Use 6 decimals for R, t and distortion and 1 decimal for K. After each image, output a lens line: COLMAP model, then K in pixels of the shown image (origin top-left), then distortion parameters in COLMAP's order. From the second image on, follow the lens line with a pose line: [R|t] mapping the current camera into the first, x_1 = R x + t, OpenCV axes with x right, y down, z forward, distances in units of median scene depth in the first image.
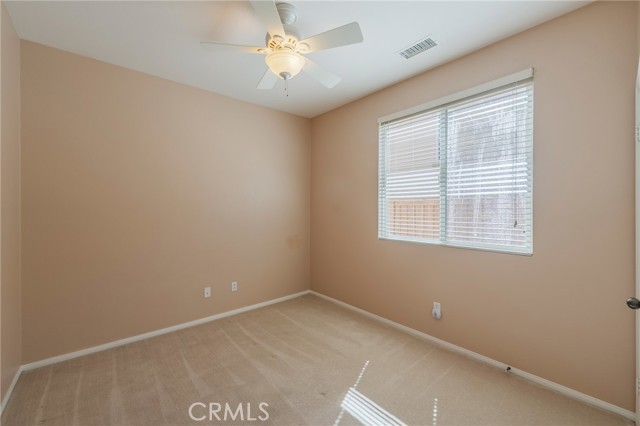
lens RADIAL K [[258.3, 0, 320.3], [0, 258.3, 212.2], [0, 0, 1]] dist [0.000903, -0.001519]
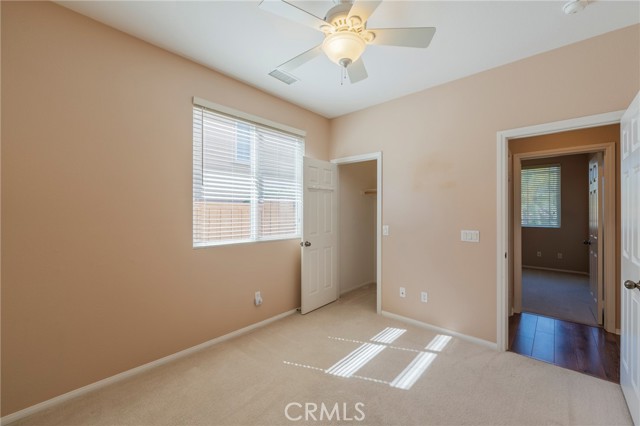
lens RADIAL K [[258.3, 0, 320.4], [0, 258.3, 210.9], [0, 0, 1]] dist [0.000903, -0.001519]
pose [[-0.127468, -0.002778, 0.991839, -0.712504], [0.006010, 0.999976, 0.003573, -0.015906], [-0.991824, 0.006416, -0.127448, 0.838769]]
